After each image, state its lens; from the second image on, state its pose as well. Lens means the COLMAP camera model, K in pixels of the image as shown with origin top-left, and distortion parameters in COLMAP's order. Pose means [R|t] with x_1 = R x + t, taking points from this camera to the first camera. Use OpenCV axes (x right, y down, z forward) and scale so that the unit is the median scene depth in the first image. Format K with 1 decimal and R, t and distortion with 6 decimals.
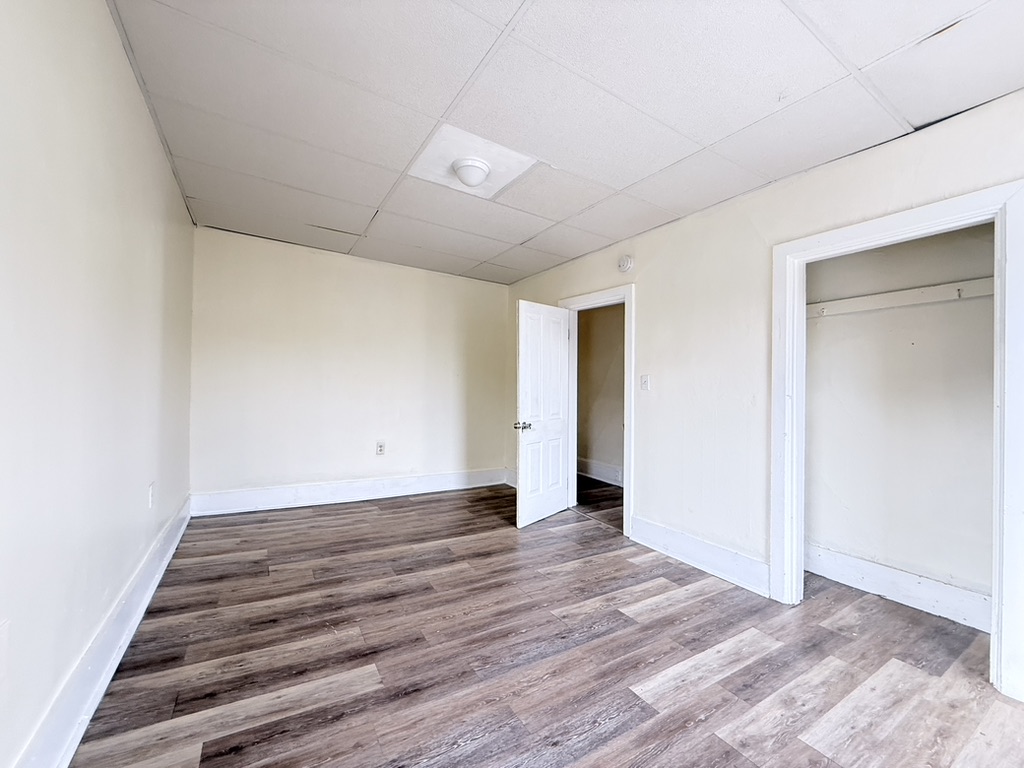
lens RADIAL K [[410.2, 0, 507.3], [0, 410.2, 380.9], [0, 0, 1]] dist [0.000375, -0.000052]
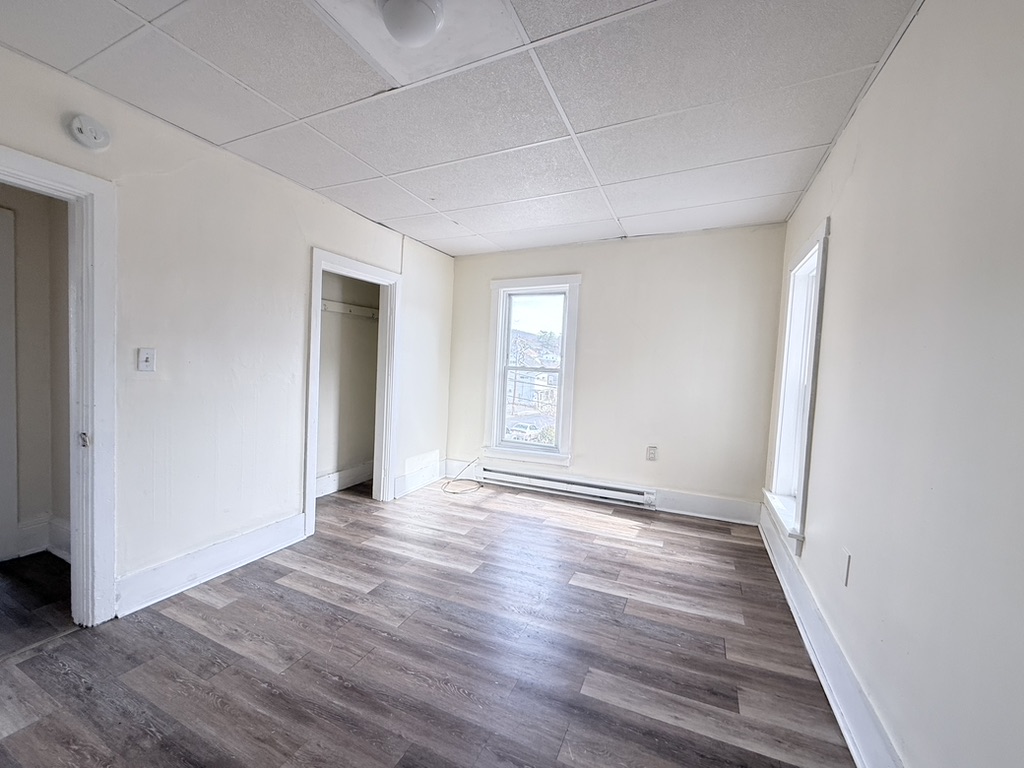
lens RADIAL K [[410.2, 0, 511.3], [0, 410.2, 384.9], [0, 0, 1]] dist [0.000375, -0.000052]
pose [[-0.563330, -0.091184, 0.821185, -0.730342], [-0.067517, 0.995648, 0.064240, -0.051424], [-0.823469, -0.019255, -0.567035, 1.297782]]
